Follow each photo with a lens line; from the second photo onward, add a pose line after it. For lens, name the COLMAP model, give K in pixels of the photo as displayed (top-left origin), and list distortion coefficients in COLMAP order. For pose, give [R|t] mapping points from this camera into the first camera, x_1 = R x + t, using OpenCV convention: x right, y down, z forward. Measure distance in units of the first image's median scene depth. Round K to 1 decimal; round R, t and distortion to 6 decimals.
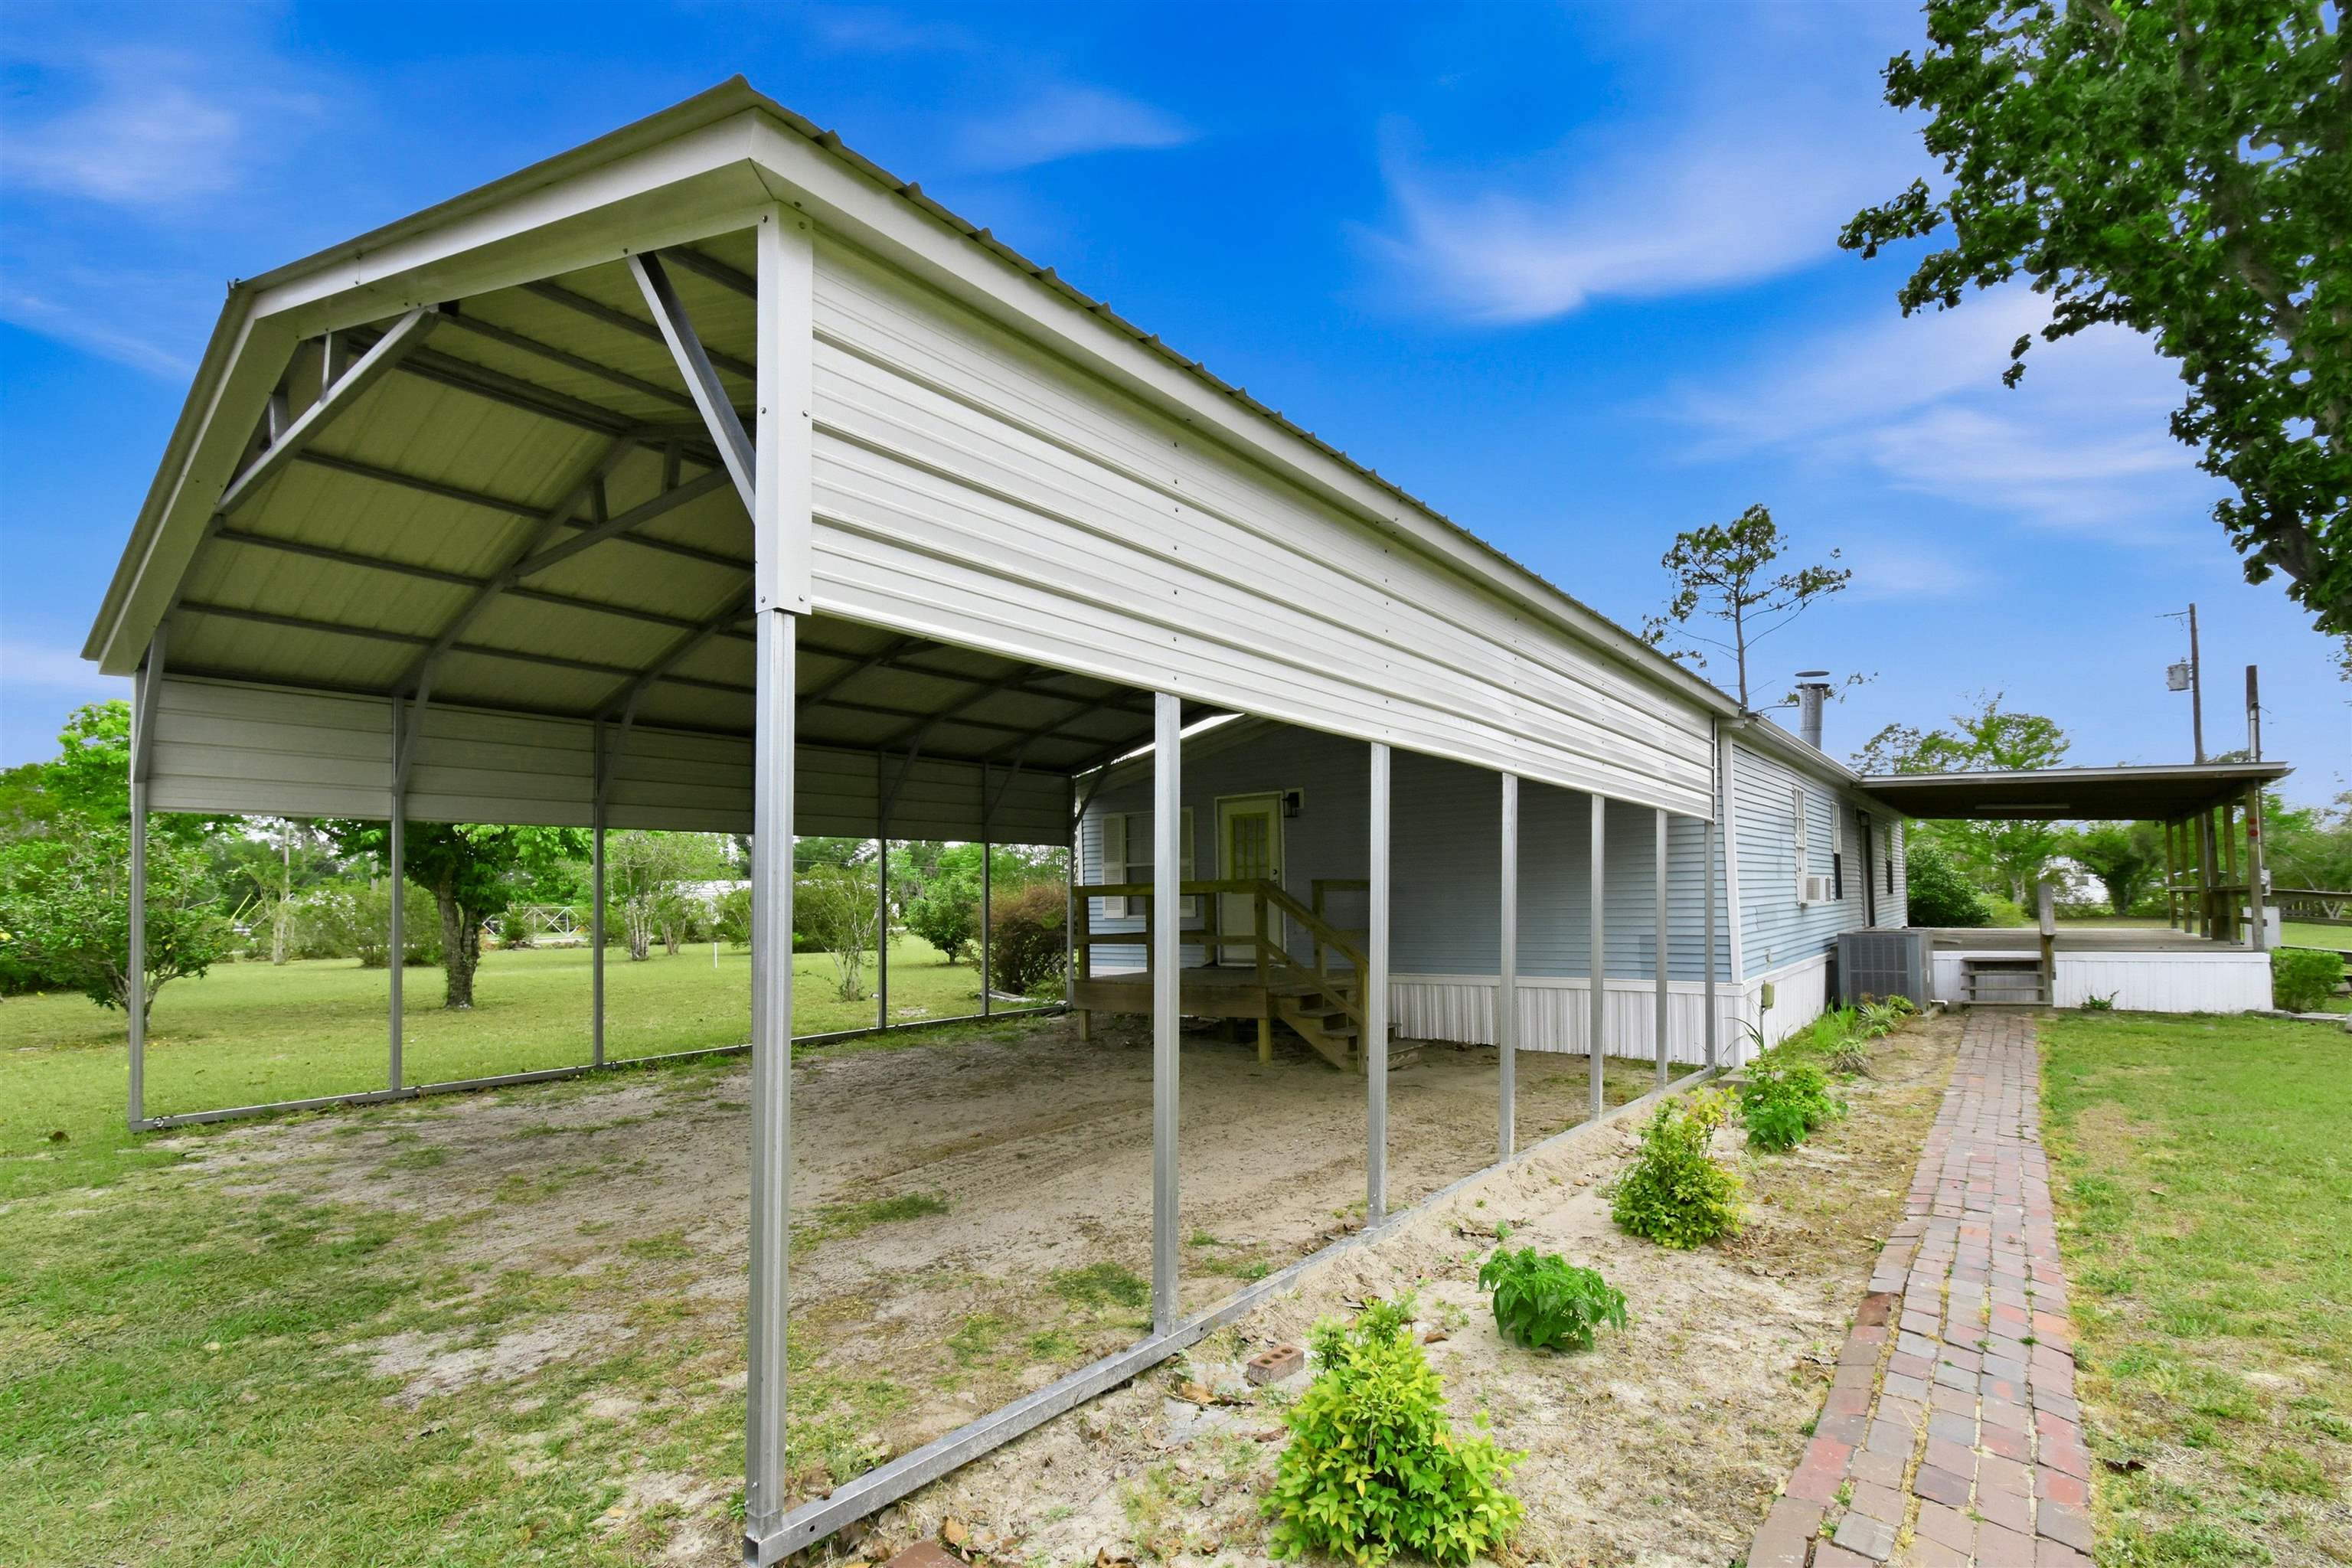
lens RADIAL K [[1081.8, 0, 1173.7], [0, 1081.8, 884.0], [0, 0, 1]] dist [0.019198, 0.000082]
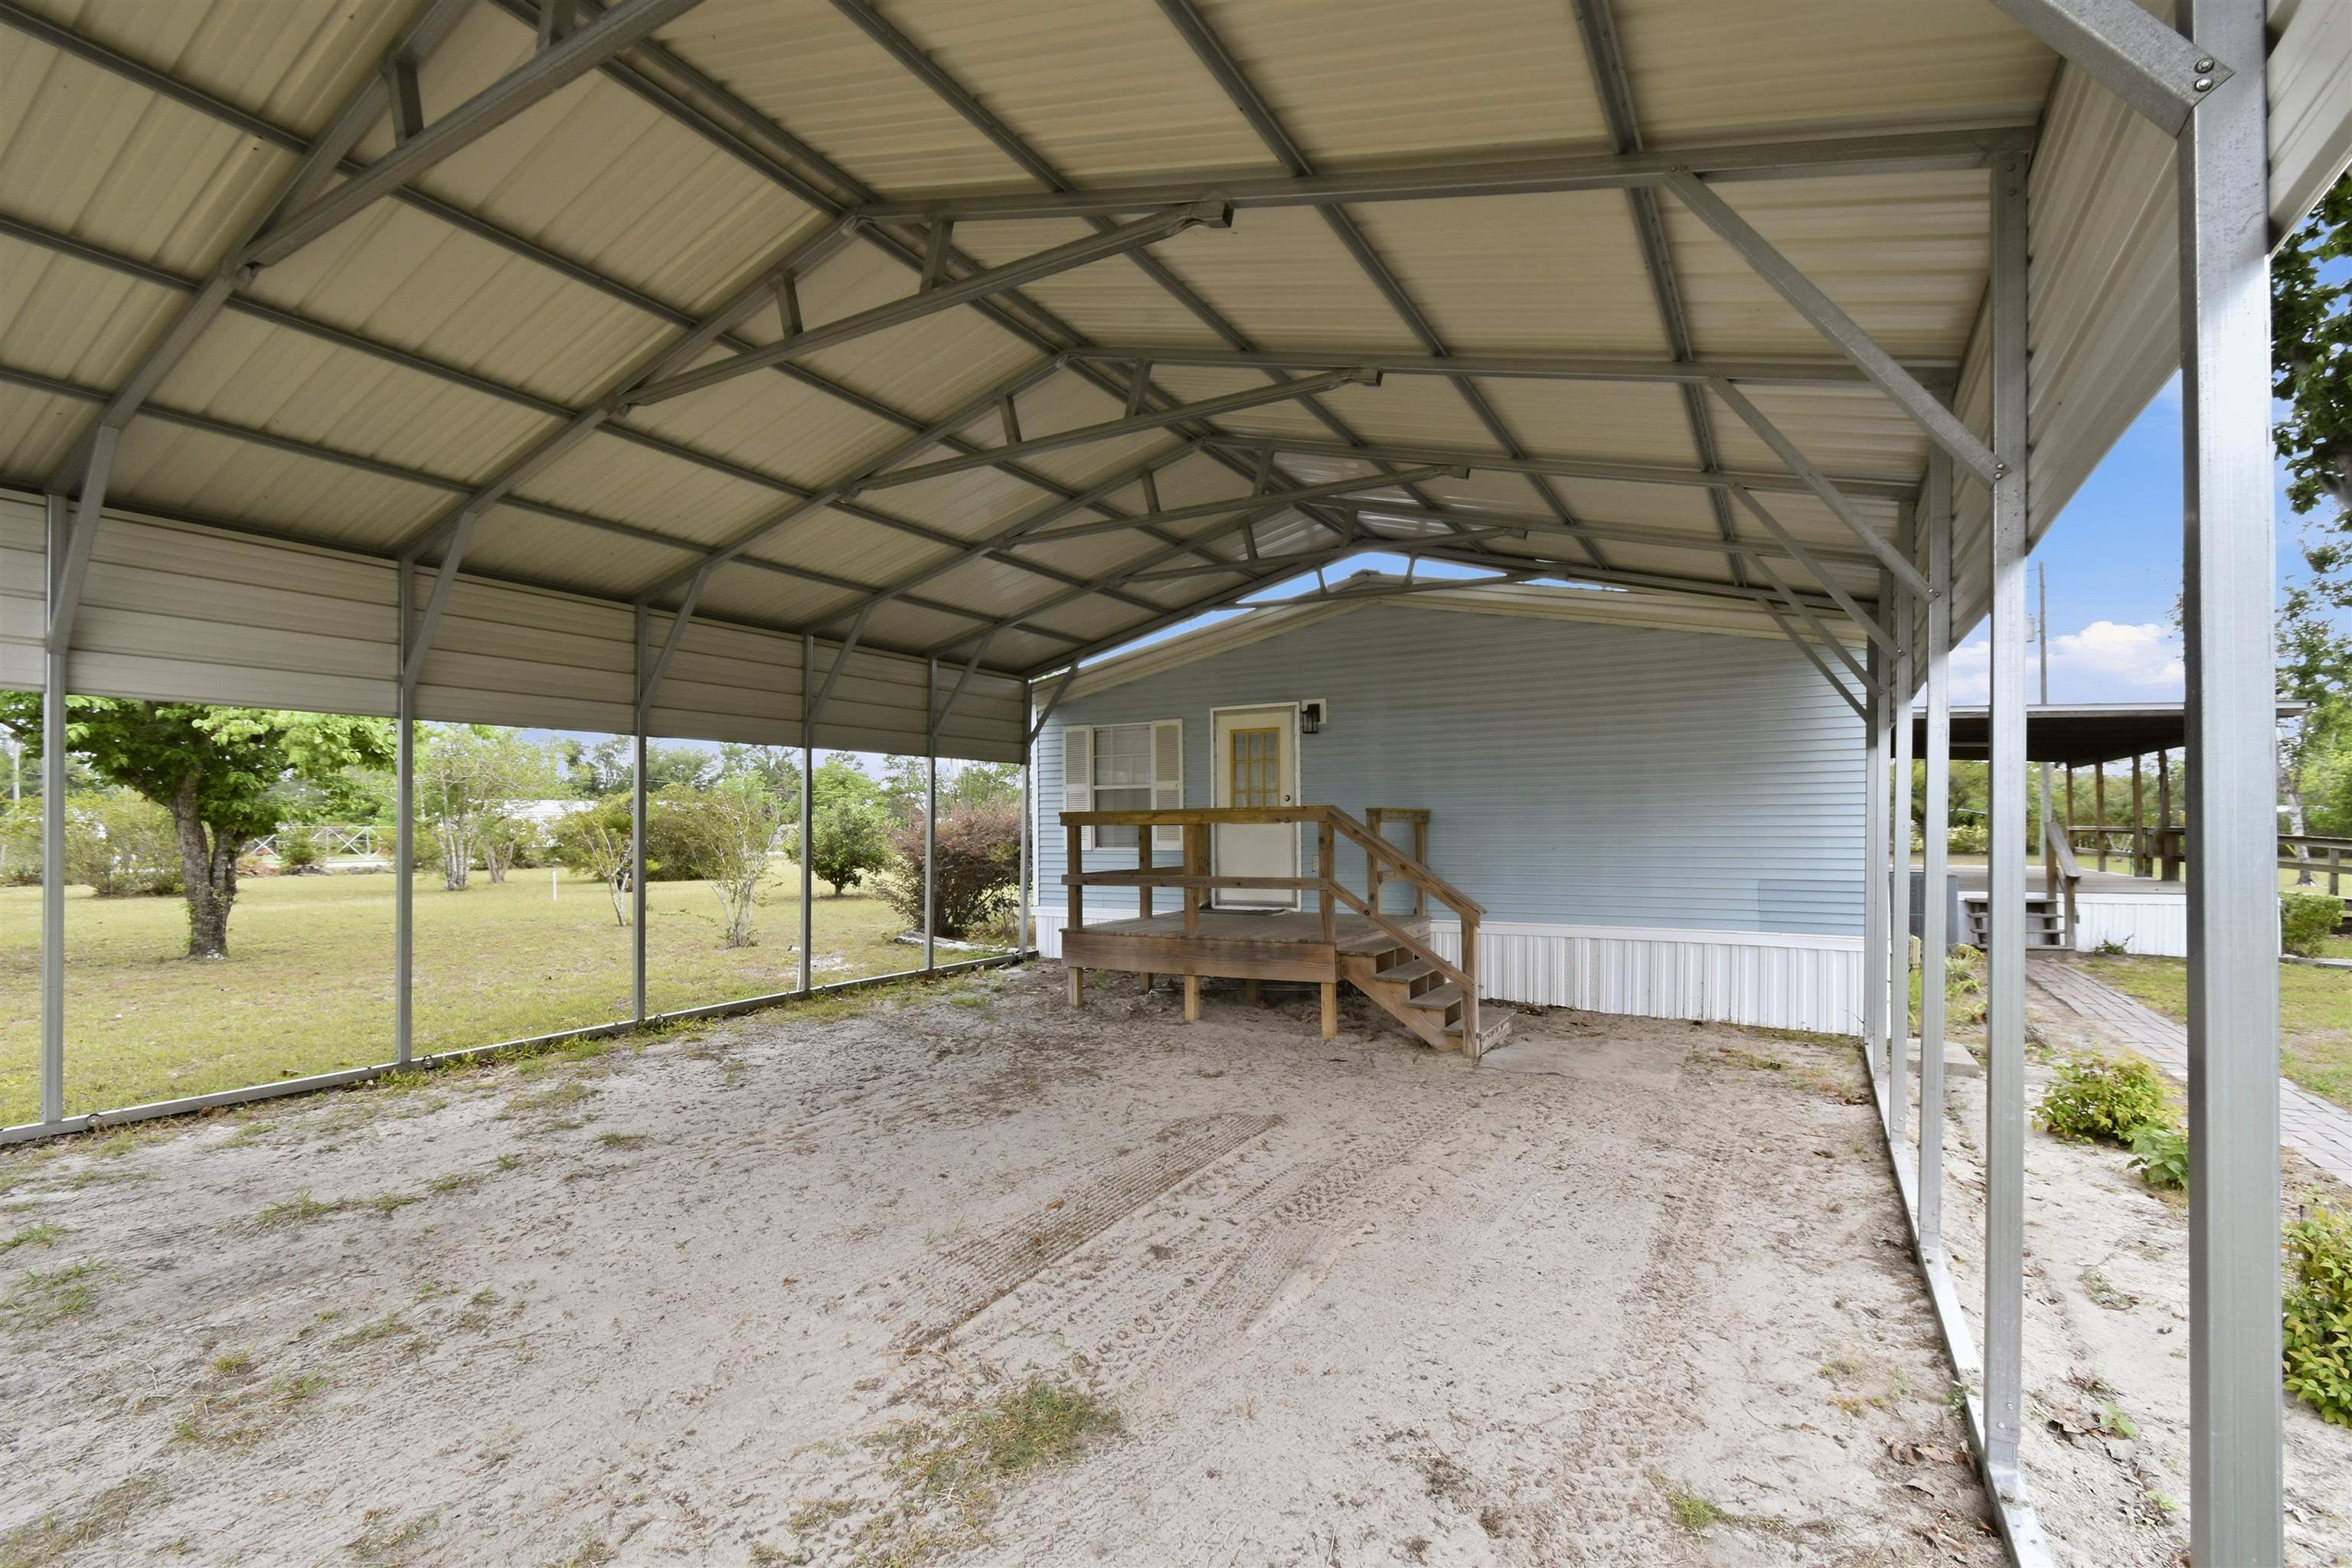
lens RADIAL K [[1056.9, 0, 1188.4], [0, 1056.9, 826.6], [0, 0, 1]] dist [0.021905, -0.009671]
pose [[0.989157, 0.011282, 0.146428, -0.122493], [-0.013398, 0.999820, 0.013469, 0.001105], [-0.146250, -0.015284, 0.989130, 0.232057]]
